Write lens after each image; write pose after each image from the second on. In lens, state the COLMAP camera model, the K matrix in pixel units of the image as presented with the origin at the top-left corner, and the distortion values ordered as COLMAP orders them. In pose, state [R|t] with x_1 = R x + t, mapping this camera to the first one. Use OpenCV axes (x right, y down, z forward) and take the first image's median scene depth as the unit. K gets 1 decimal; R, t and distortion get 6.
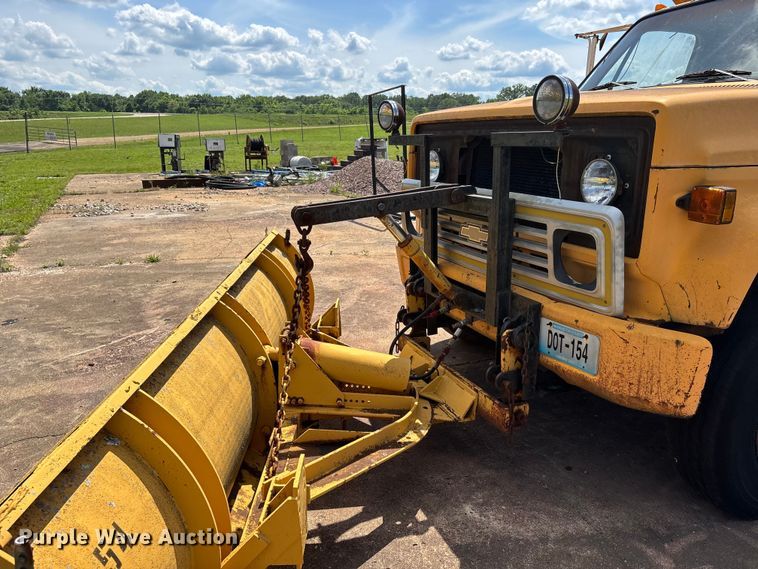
lens RADIAL K [[573.5, 0, 379.0], [0, 573.5, 284.5], [0, 0, 1]] dist [0.002793, -0.003014]
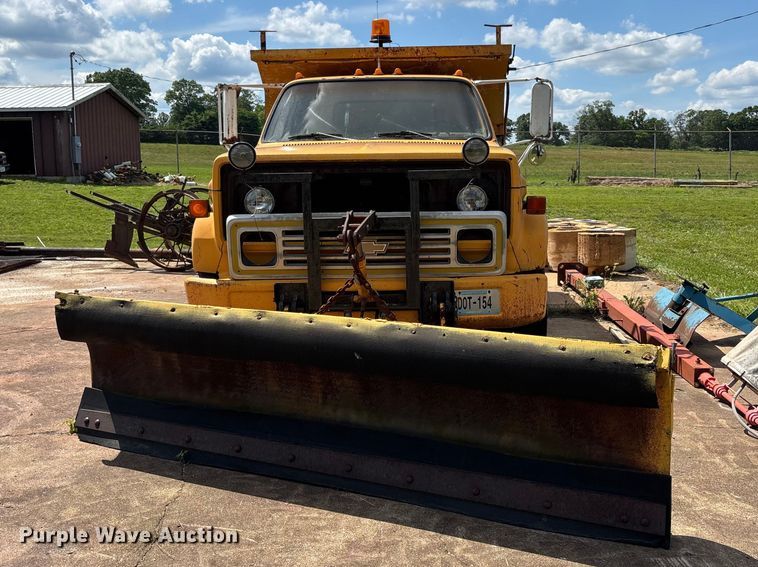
lens RADIAL K [[792.4, 0, 379.0], [0, 792.4, 253.2], [0, 0, 1]] dist [0.049171, -0.024437]
pose [[0.431622, -0.096271, 0.896903, -1.733485], [0.240202, 0.970656, -0.011406, -0.063403], [-0.869486, 0.220361, 0.442081, 0.242430]]
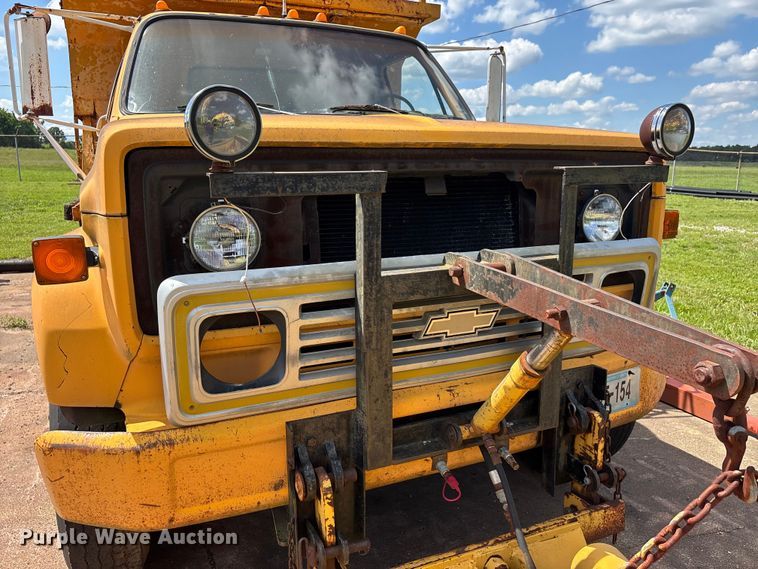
lens RADIAL K [[603.5, 0, 379.0], [0, 603.5, 284.5], [0, 0, 1]] dist [0.031875, -0.003212]
pose [[-0.011354, -0.182848, 0.983076, -0.603903], [0.264363, 0.947608, 0.179305, -0.338968], [-0.964356, 0.261925, 0.037579, 1.291923]]
